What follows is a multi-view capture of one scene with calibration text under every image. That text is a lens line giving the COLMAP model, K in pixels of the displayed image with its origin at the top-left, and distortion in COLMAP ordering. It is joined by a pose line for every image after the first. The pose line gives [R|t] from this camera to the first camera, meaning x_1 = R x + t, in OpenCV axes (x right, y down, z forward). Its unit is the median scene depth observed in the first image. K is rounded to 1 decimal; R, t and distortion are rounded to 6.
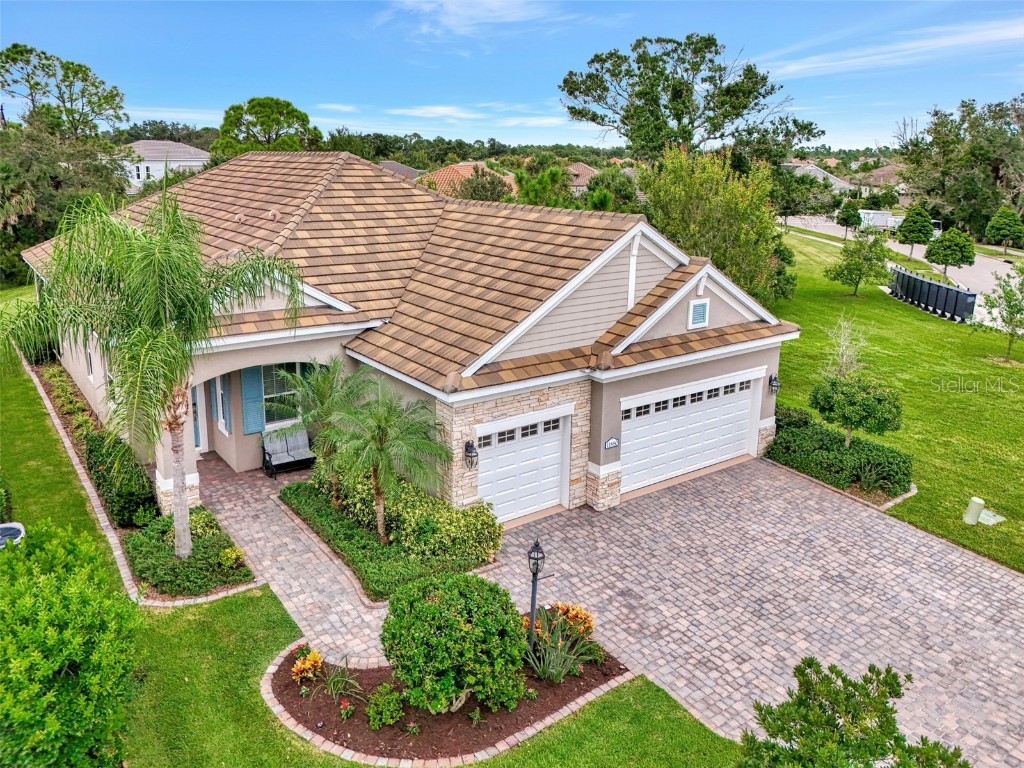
lens RADIAL K [[778.5, 0, 512.7], [0, 778.5, 324.0], [0, 0, 1]] dist [0.025582, -0.004796]
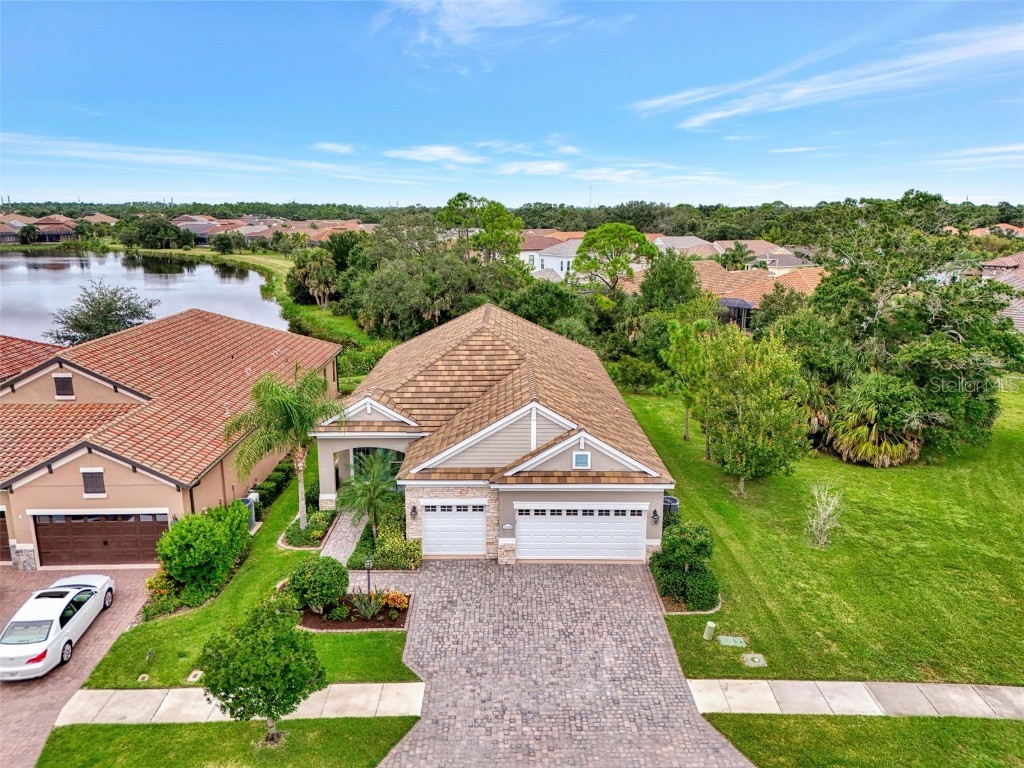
lens RADIAL K [[745.1, 0, 512.0], [0, 745.1, 384.0], [0, 0, 1]] dist [0.055576, -0.050257]
pose [[0.814533, 0.119714, -0.567631, 1.024208], [-0.116273, 0.992311, 0.042431, -0.228098], [0.568346, 0.031438, 0.822189, -0.355323]]
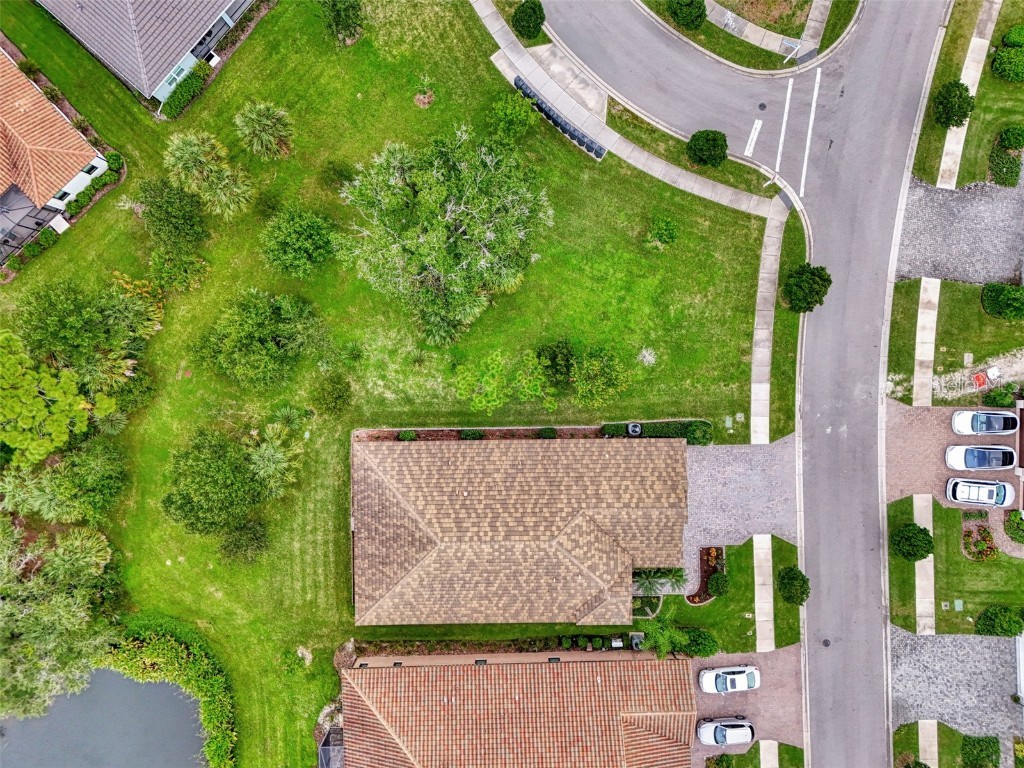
lens RADIAL K [[745.1, 0, 512.0], [0, 745.1, 384.0], [0, 0, 1]] dist [0.055576, -0.050257]
pose [[0.573138, -0.818557, -0.038428, 0.306164], [0.198600, 0.093254, 0.975634, -3.559122], [-0.795029, -0.566805, 0.216013, 1.196618]]
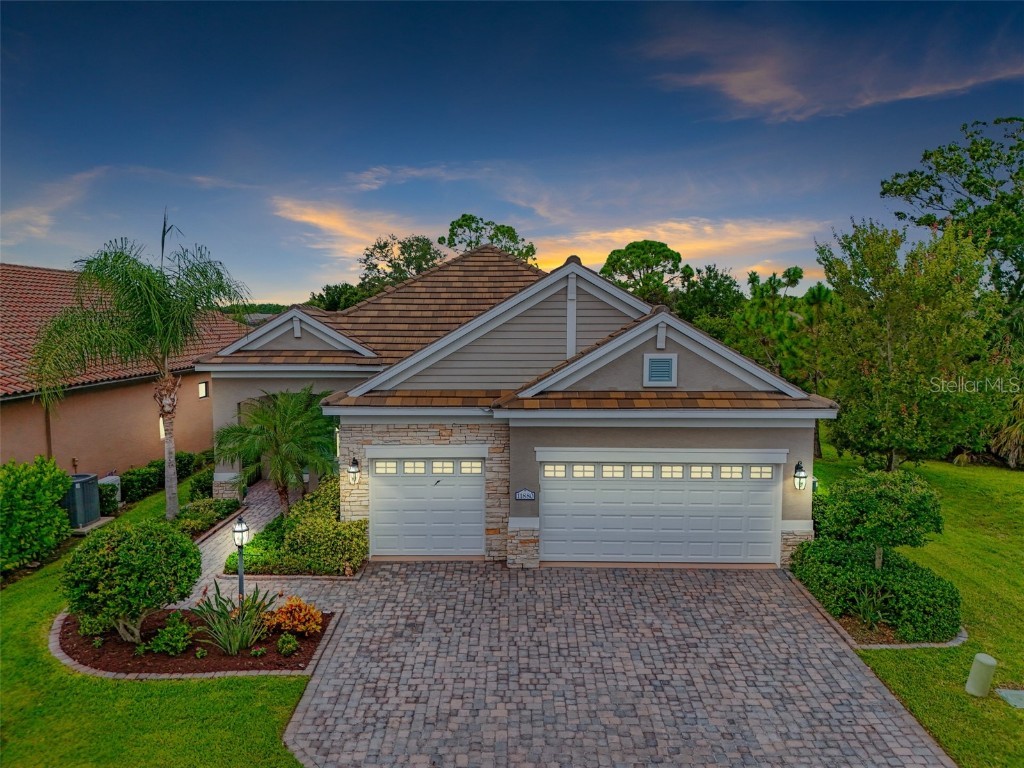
lens RADIAL K [[758.1, 0, 512.0], [0, 758.1, 384.0], [0, 0, 1]] dist [0.043337, -0.023121]
pose [[0.807349, 0.040188, -0.588704, 0.640725], [-0.116296, 0.988947, -0.091978, 0.105366], [0.578500, 0.142722, 0.803099, 0.238779]]
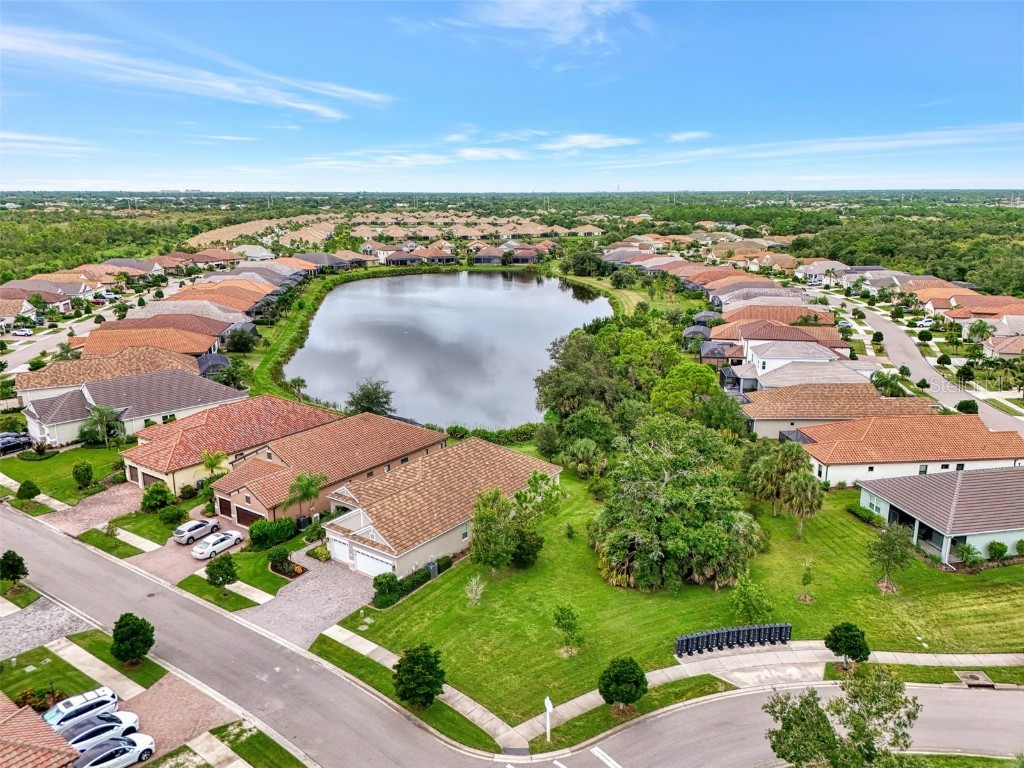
lens RADIAL K [[758.1, 0, 512.0], [0, 758.1, 384.0], [0, 0, 1]] dist [0.043337, -0.023121]
pose [[0.306295, 0.215621, -0.927195, 3.966079], [-0.200957, 0.966705, 0.158424, -1.550103], [0.930484, 0.137802, 0.339428, 0.283324]]
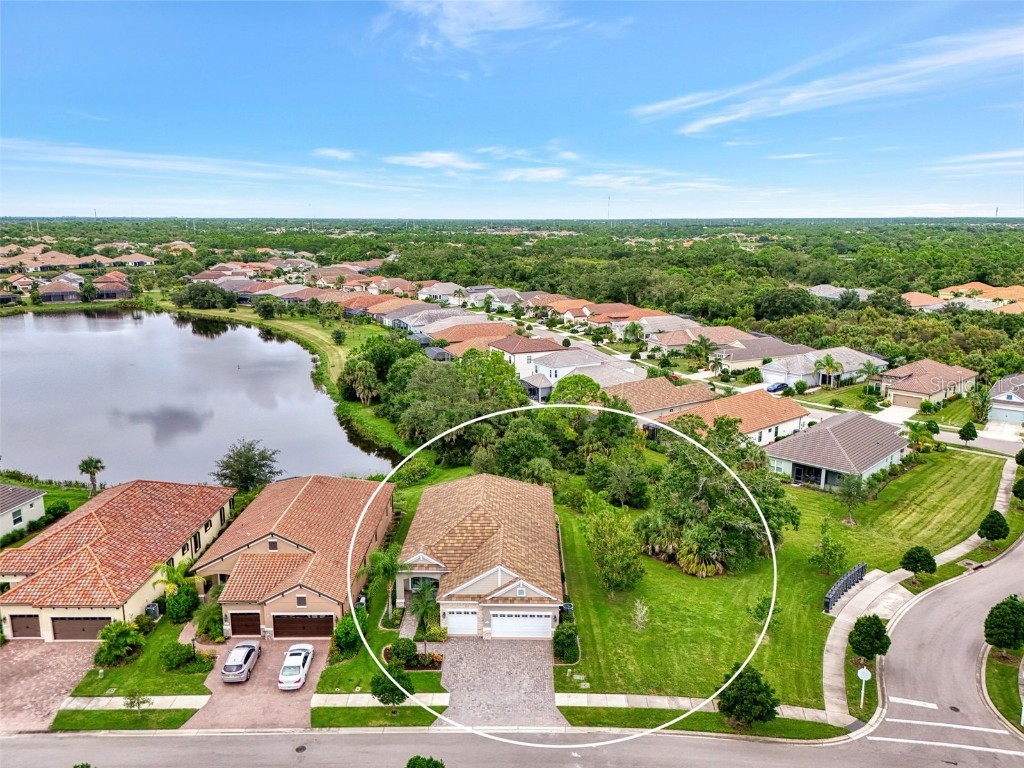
lens RADIAL K [[758.1, 0, 512.0], [0, 758.1, 384.0], [0, 0, 1]] dist [0.043337, -0.023121]
pose [[0.801665, 0.111854, -0.587215, 2.212488], [-0.120110, 0.992444, 0.025069, -1.072451], [0.585582, 0.050434, 0.809043, -1.914511]]
